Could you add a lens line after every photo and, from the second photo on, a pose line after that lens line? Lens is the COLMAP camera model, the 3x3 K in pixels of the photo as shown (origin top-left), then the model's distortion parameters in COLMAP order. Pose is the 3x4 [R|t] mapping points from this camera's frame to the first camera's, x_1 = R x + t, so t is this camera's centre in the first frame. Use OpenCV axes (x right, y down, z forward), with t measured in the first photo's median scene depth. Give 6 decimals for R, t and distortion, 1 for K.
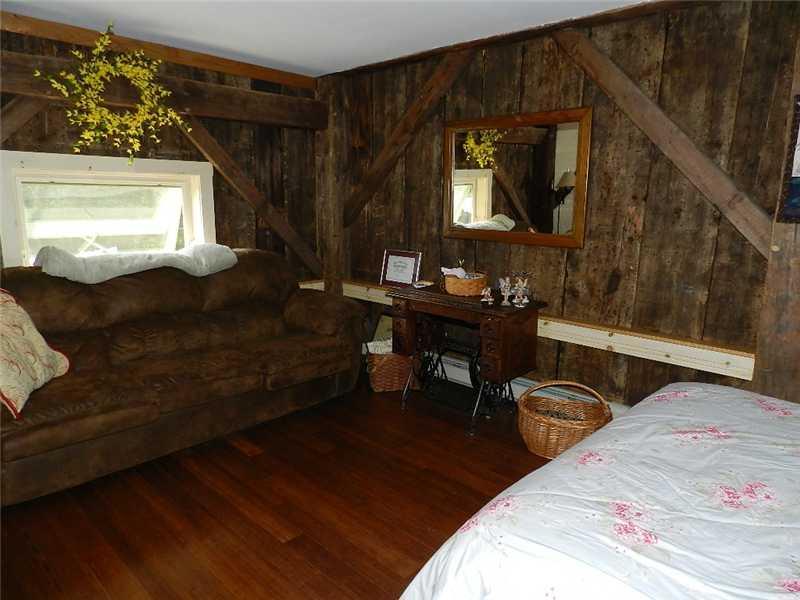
lens RADIAL K [[539.5, 0, 400.0], [0, 539.5, 300.0], [0, 0, 1]] dist [0.019183, -0.003421]
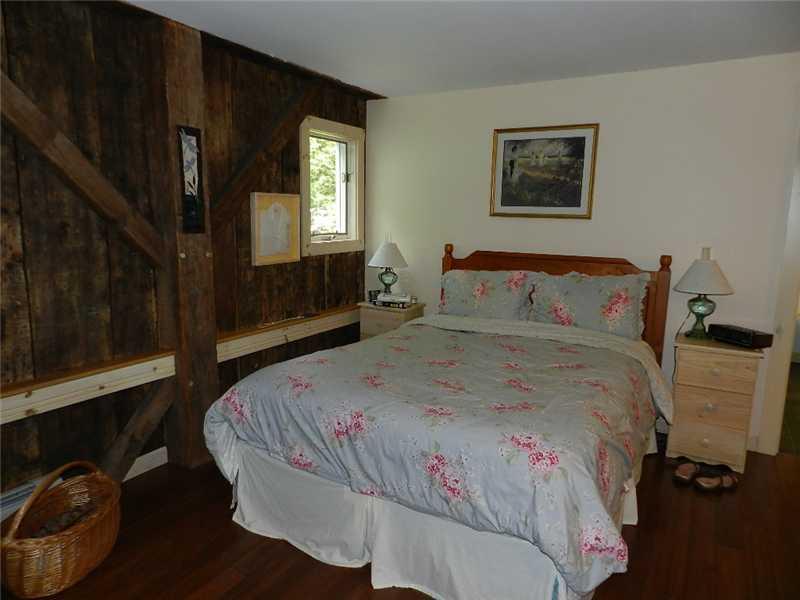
lens RADIAL K [[539.5, 0, 400.0], [0, 539.5, 300.0], [0, 0, 1]] dist [0.019183, -0.003421]
pose [[-0.242429, -0.172781, 0.954660, -0.460454], [0.164569, 0.962430, 0.215978, -0.150190], [-0.956109, 0.209467, -0.204887, 0.689456]]
